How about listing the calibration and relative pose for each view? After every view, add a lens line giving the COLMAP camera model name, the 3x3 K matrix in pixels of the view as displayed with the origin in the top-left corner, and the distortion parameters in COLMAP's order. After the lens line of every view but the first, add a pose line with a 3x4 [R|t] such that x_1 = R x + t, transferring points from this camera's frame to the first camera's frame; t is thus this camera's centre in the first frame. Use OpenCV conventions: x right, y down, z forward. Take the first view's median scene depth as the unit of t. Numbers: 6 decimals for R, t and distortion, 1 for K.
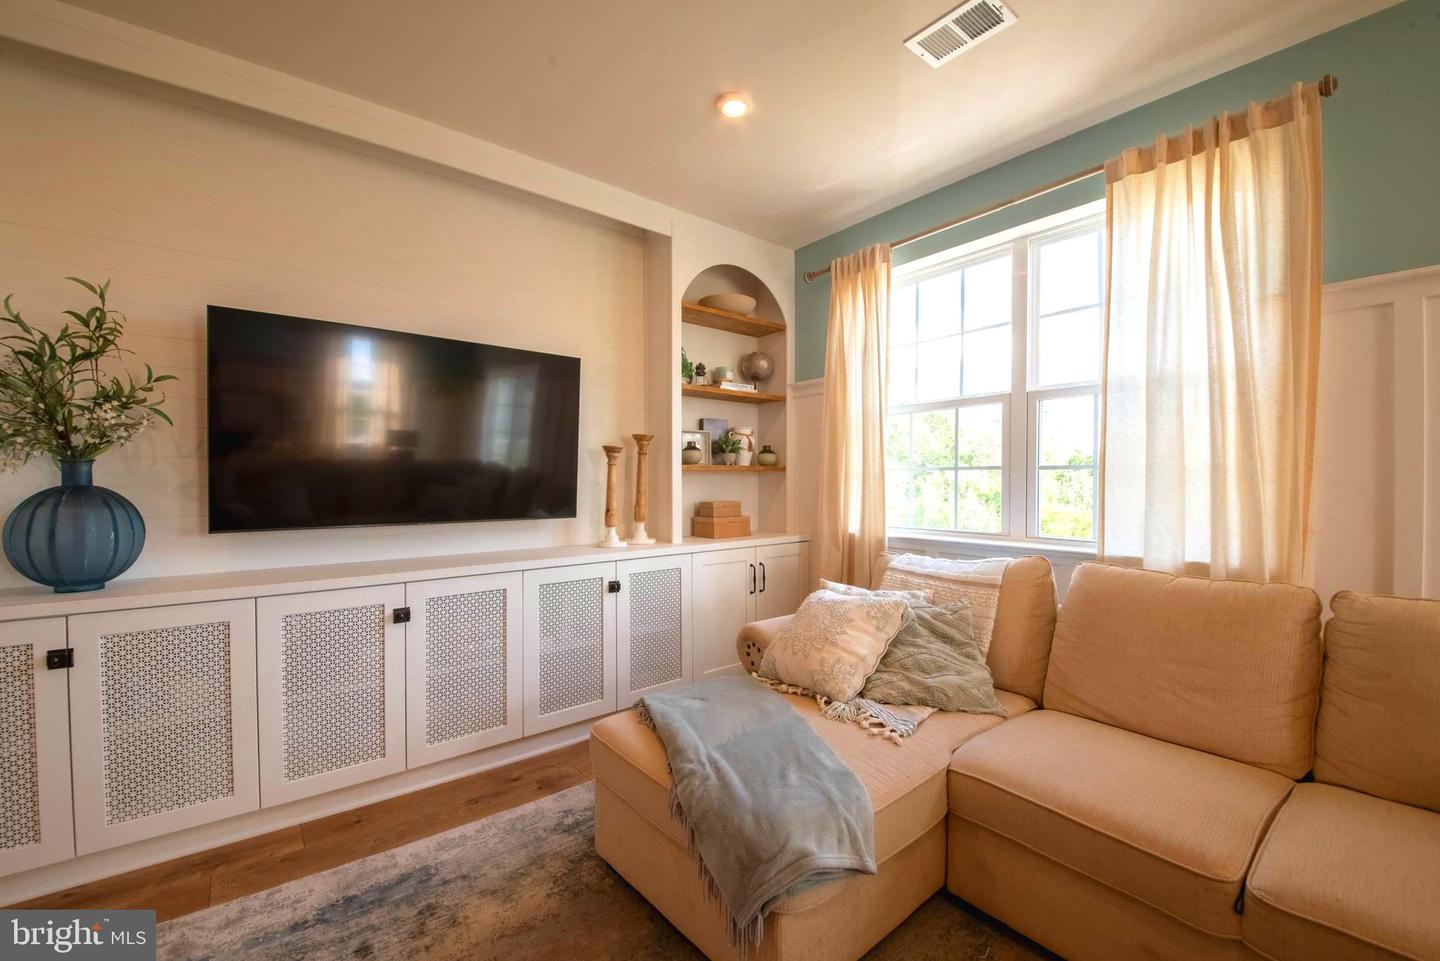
lens RADIAL K [[587.1, 0, 711.4], [0, 587.1, 486.7], [0, 0, 1]] dist [-0.007440, -0.006286]
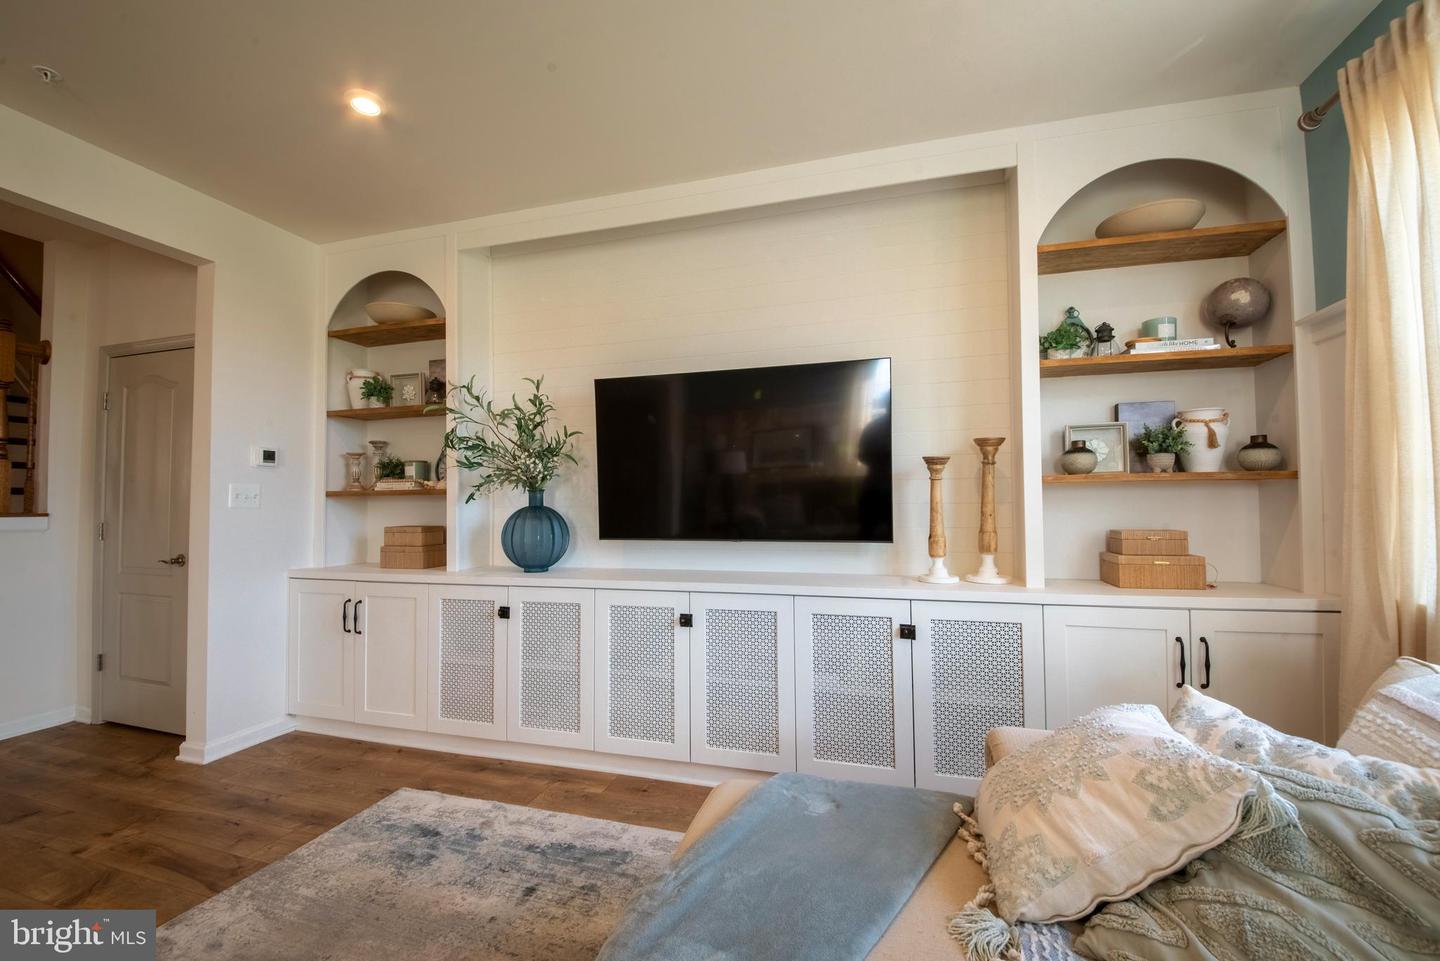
lens RADIAL K [[587.1, 0, 720.3], [0, 587.1, 485.0], [0, 0, 1]] dist [-0.007440, -0.006286]
pose [[0.569978, -0.029359, -0.821135, 0.306823], [0.000222, 0.999367, -0.035578, -0.001506], [0.821660, 0.020097, 0.569624, 0.287175]]
